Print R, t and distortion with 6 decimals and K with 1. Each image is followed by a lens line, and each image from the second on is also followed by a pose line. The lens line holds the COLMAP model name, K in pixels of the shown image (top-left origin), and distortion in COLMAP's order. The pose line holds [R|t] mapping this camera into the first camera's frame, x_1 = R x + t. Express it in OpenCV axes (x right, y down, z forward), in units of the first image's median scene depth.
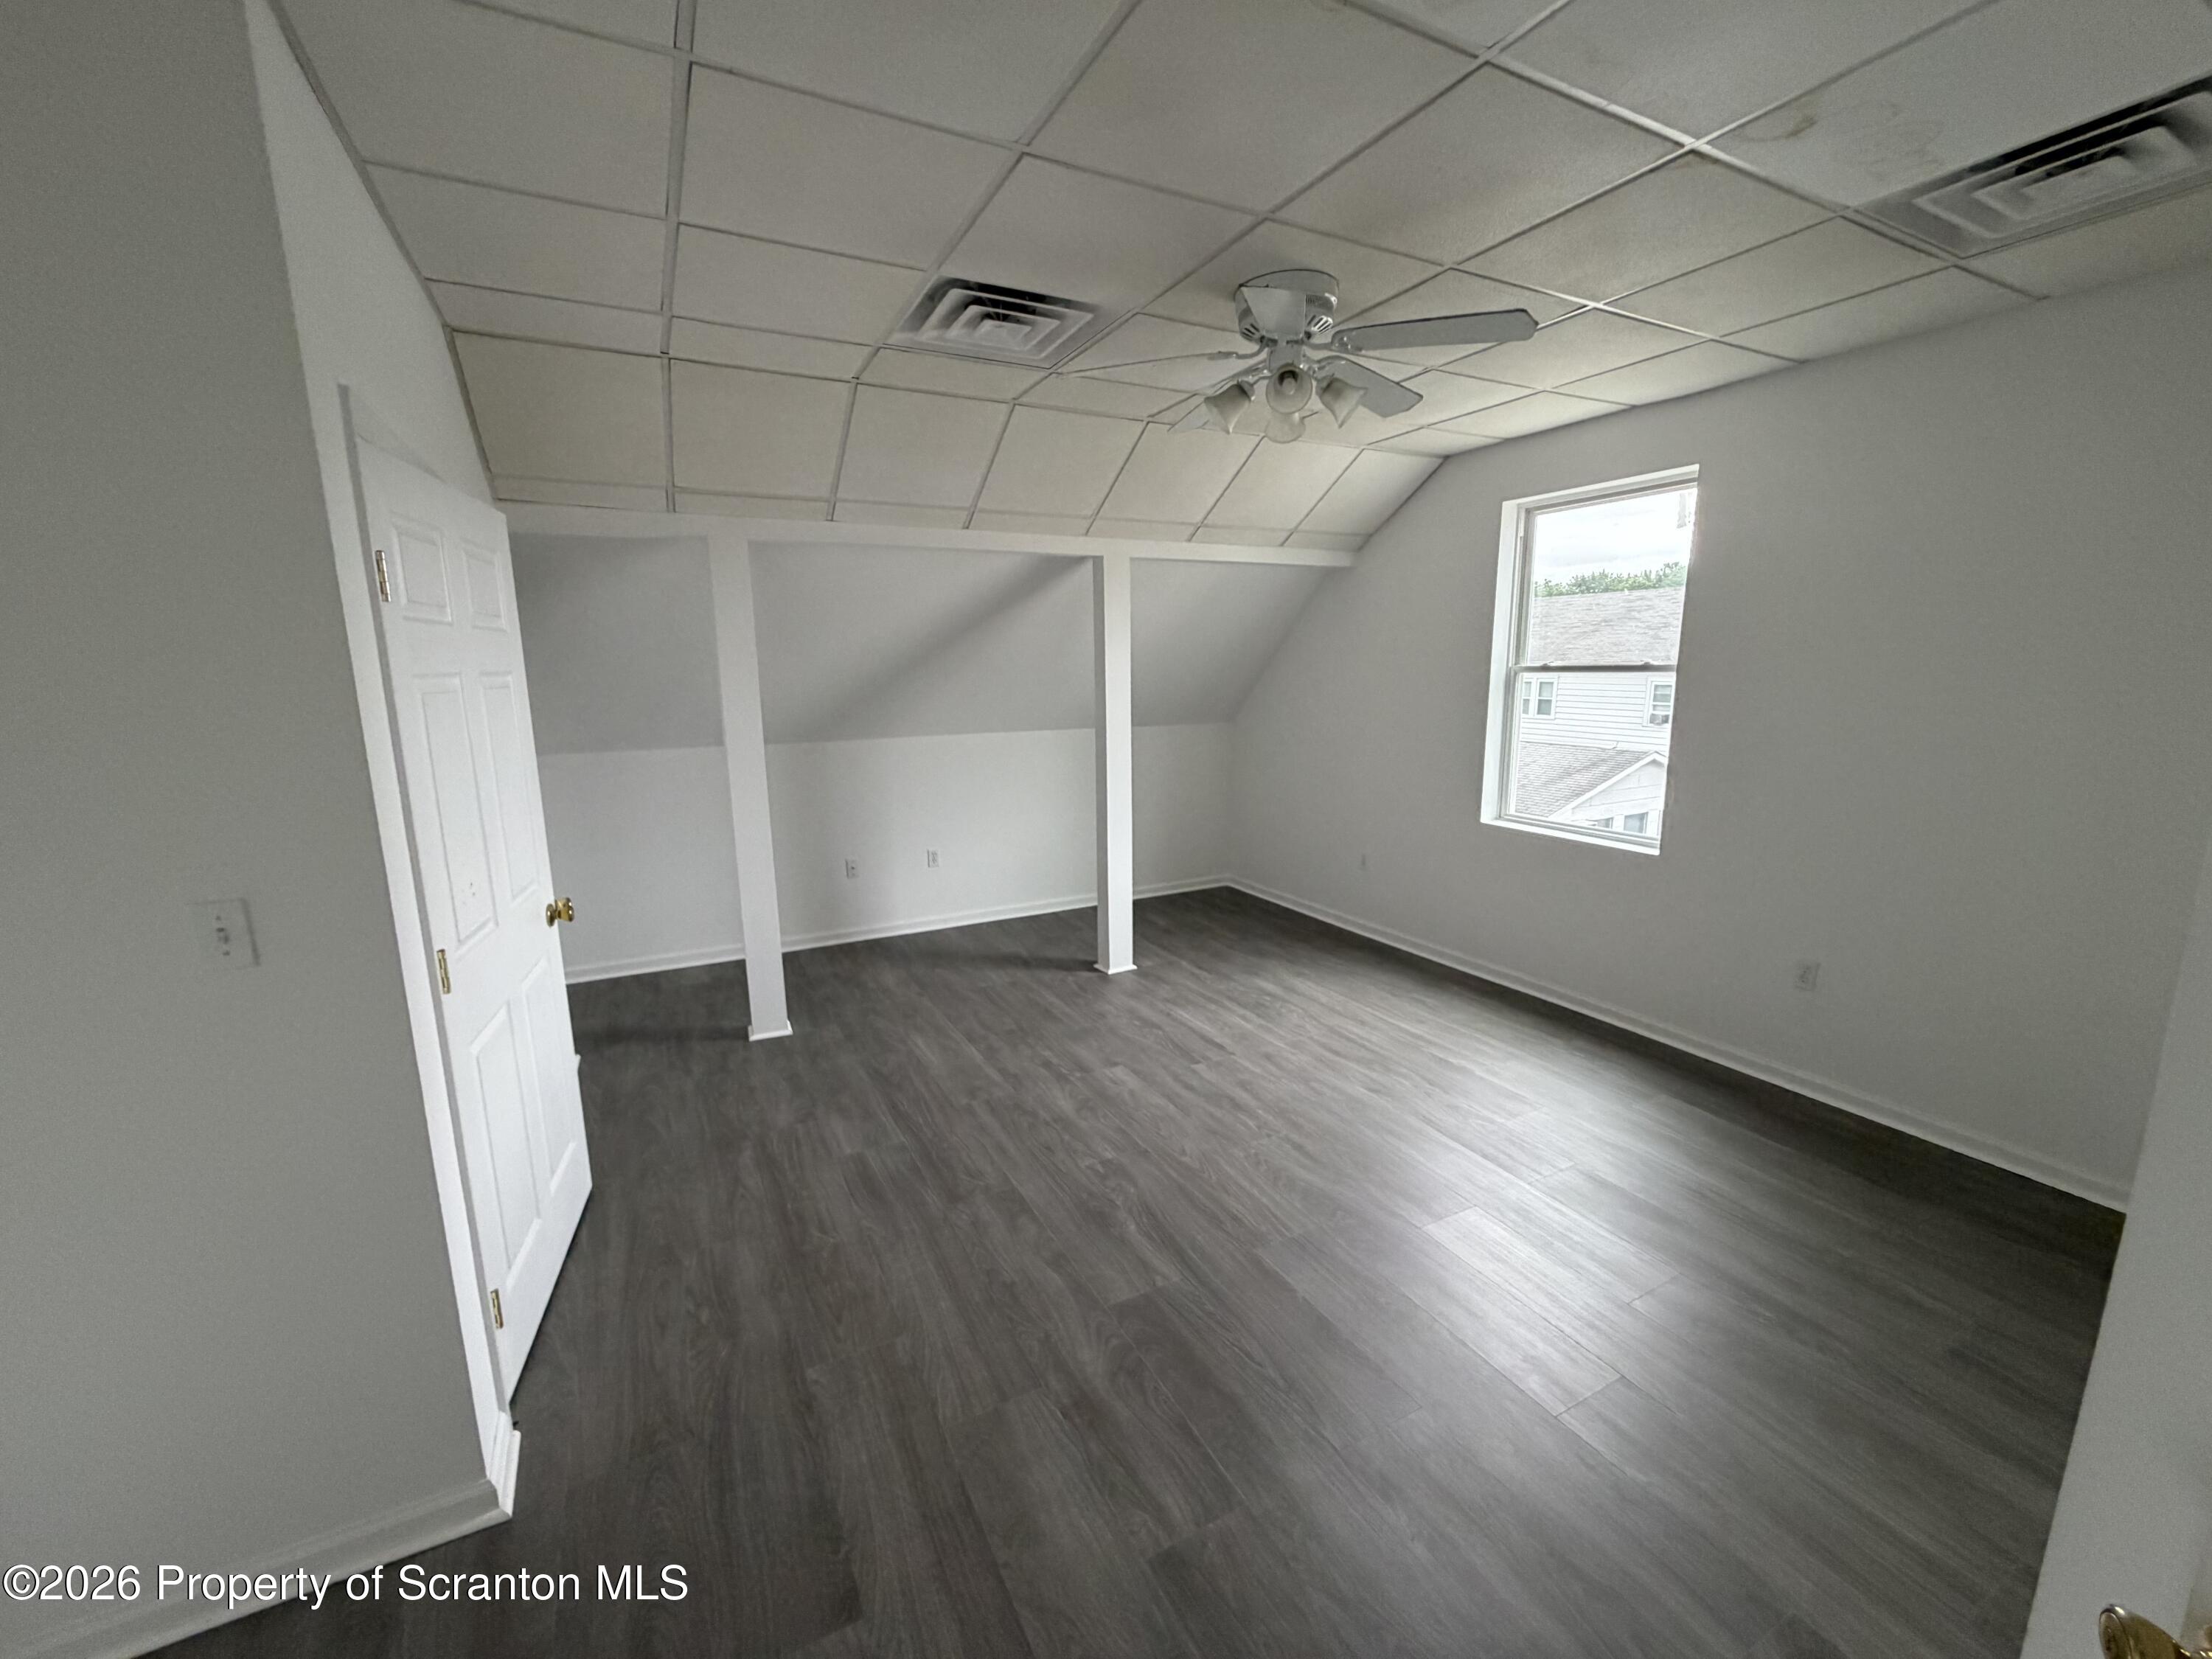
lens RADIAL K [[882.0, 0, 1101.0], [0, 882.0, 830.4], [0, 0, 1]] dist [-0.000005, 0.000108]
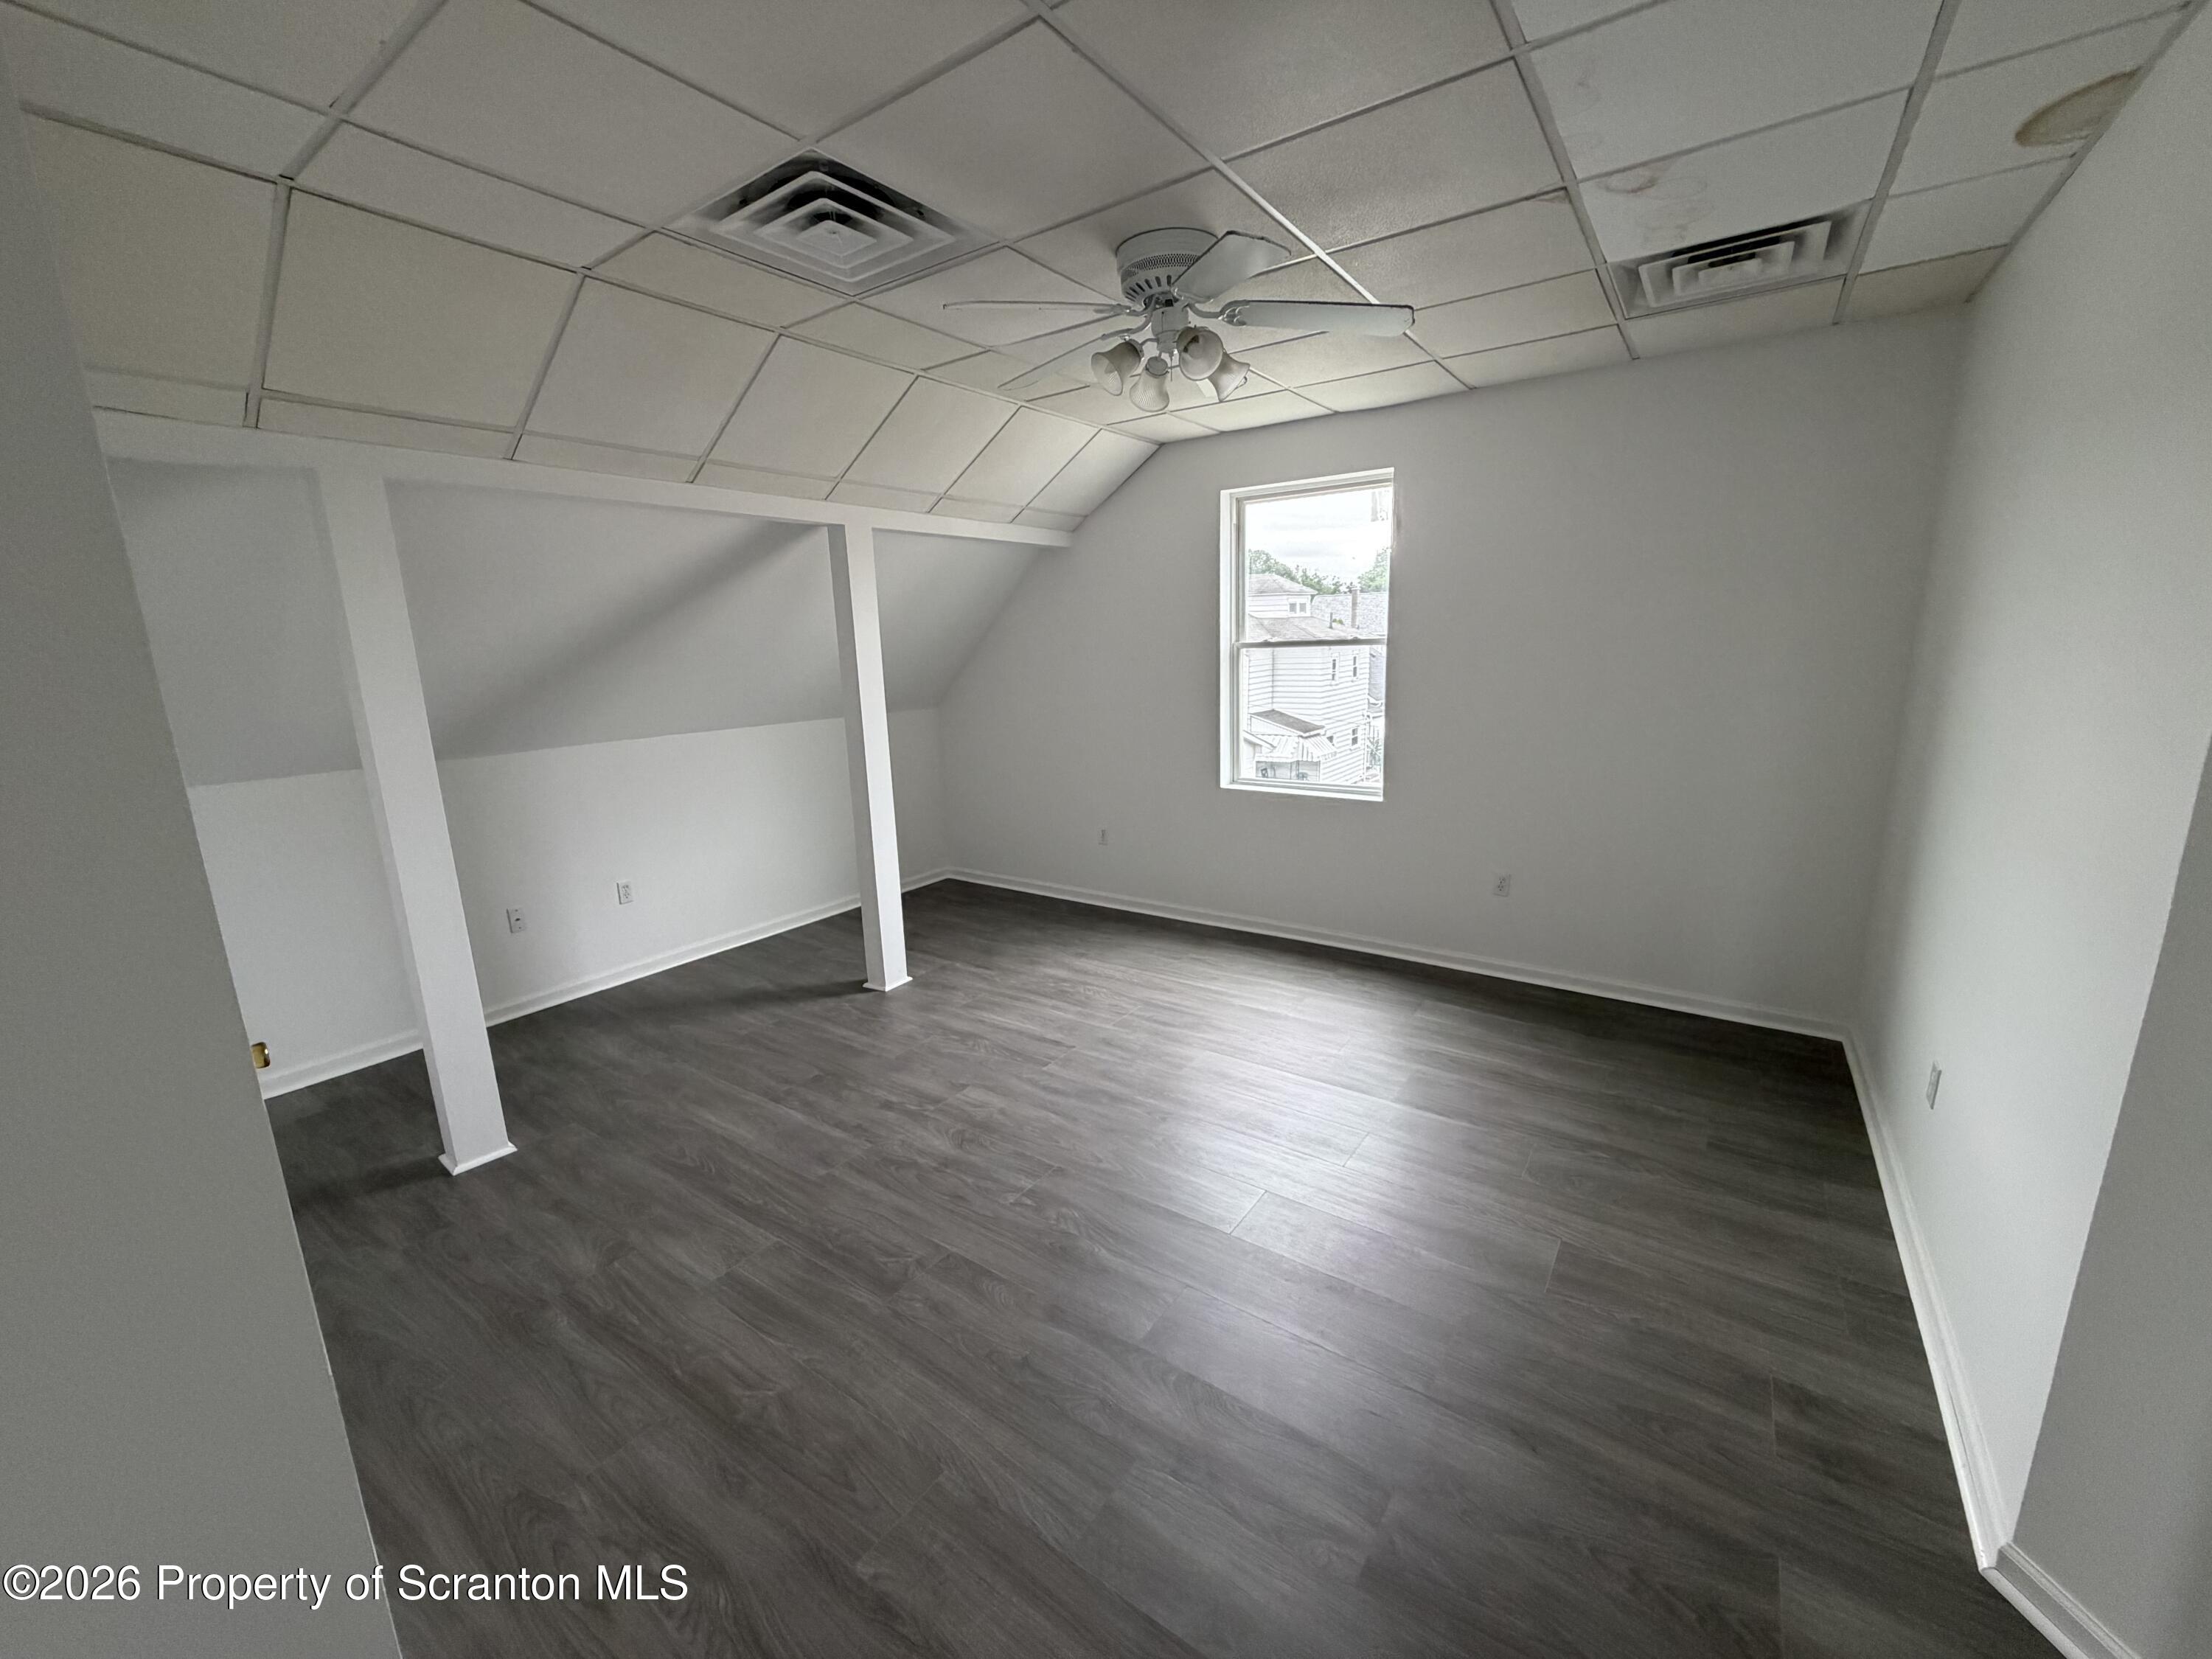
lens RADIAL K [[882.0, 0, 1099.9], [0, 882.0, 829.7], [0, 0, 1]] dist [-0.000005, 0.000108]
pose [[0.889895, -0.109305, 0.442877, -0.236487], [0.102248, 0.993960, 0.039864, -0.020358], [-0.444559, 0.009808, 0.895696, 0.120130]]
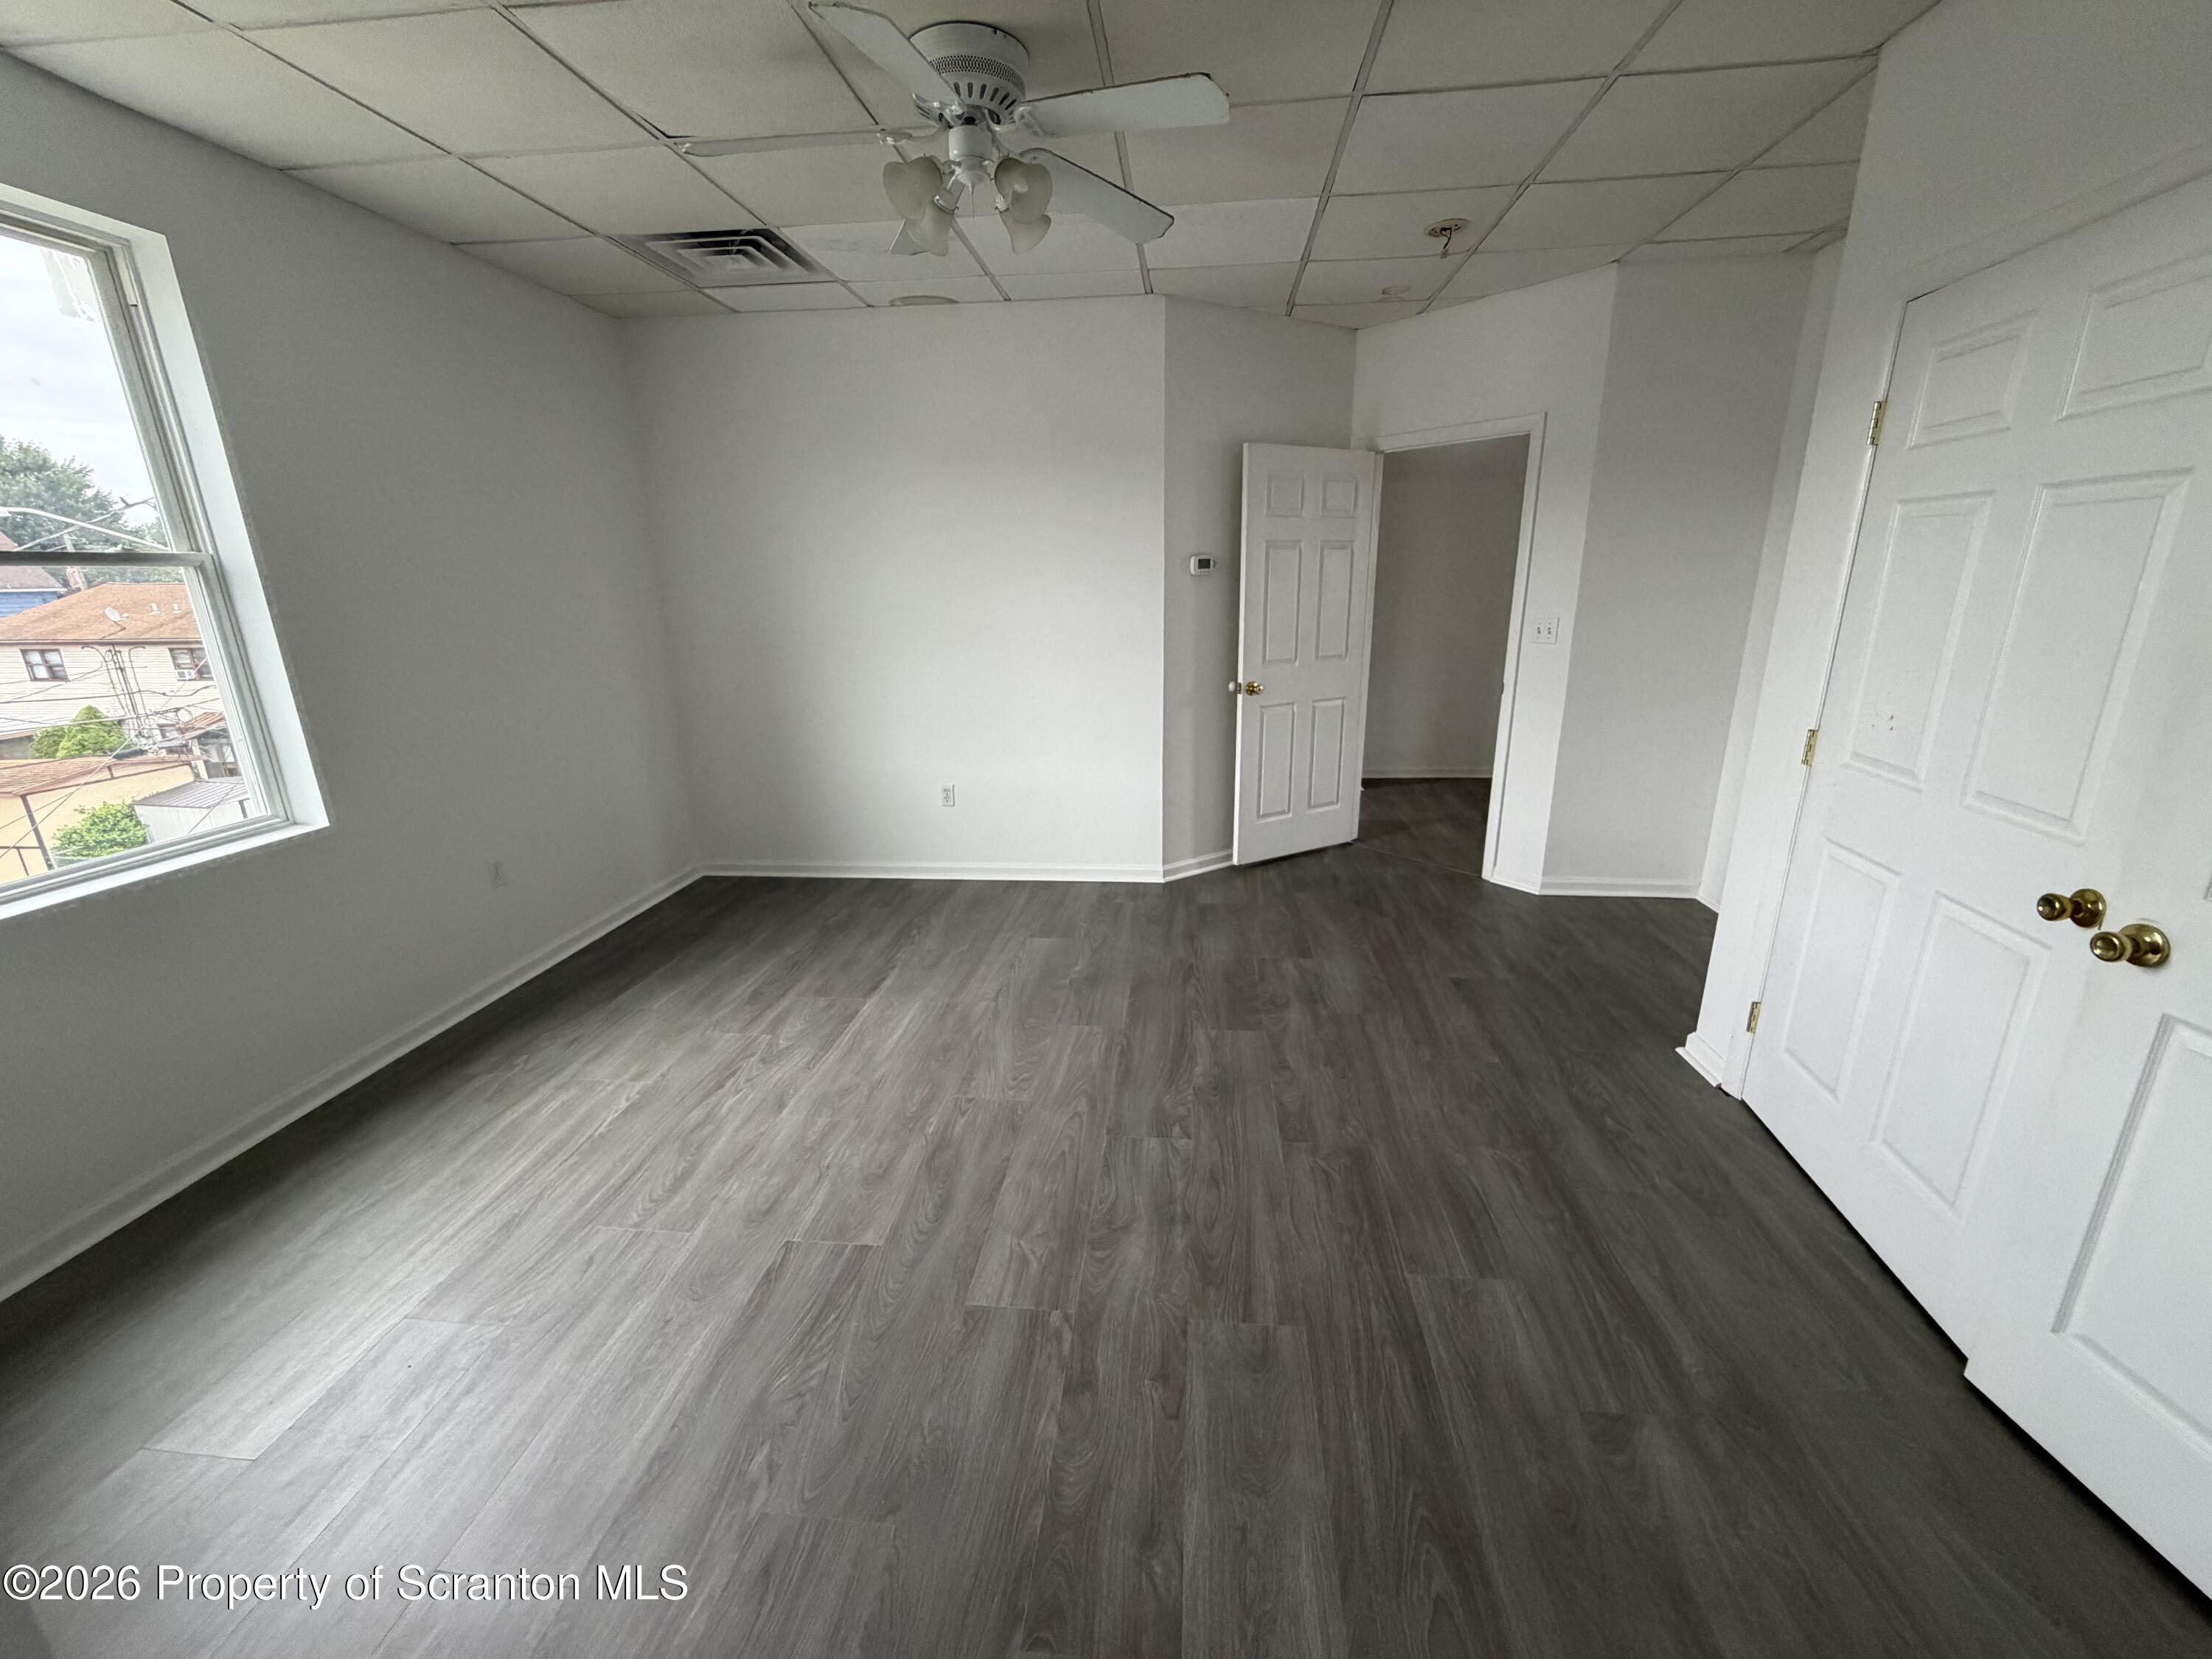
lens RADIAL K [[882.0, 0, 1106.9], [0, 882.0, 825.6], [0, 0, 1]] dist [-0.000005, 0.000108]
pose [[-0.834911, -0.124758, 0.536059, -0.290778], [0.128313, 0.903011, 0.410007, -0.190805], [-0.535219, 0.411103, -0.737926, 1.236309]]
